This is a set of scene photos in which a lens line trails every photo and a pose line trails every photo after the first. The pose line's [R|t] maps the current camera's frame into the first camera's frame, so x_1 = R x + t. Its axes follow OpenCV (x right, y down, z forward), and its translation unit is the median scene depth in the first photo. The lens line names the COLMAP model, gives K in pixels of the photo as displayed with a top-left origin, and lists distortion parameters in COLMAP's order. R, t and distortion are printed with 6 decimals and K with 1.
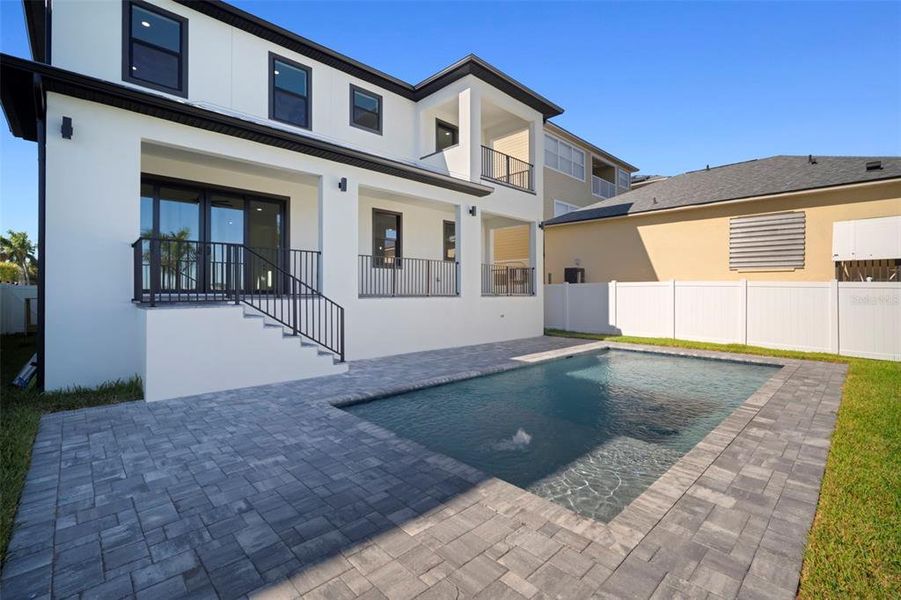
lens RADIAL K [[393.4, 0, 444.1], [0, 393.4, 292.1], [0, 0, 1]] dist [-0.017091, 0.005476]
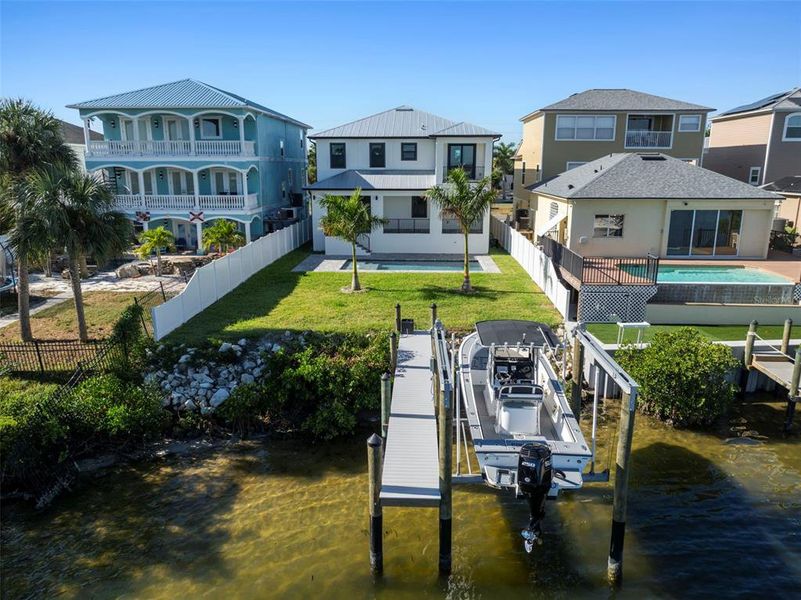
lens RADIAL K [[527.2, 0, 397.3], [0, 527.2, 304.3], [0, 0, 1]] dist [-0.005117, 0.002344]
pose [[0.697521, 0.155590, -0.699468, 2.127612], [0.002714, 0.975561, 0.219711, -0.262084], [0.716559, -0.155152, 0.680052, -1.371609]]
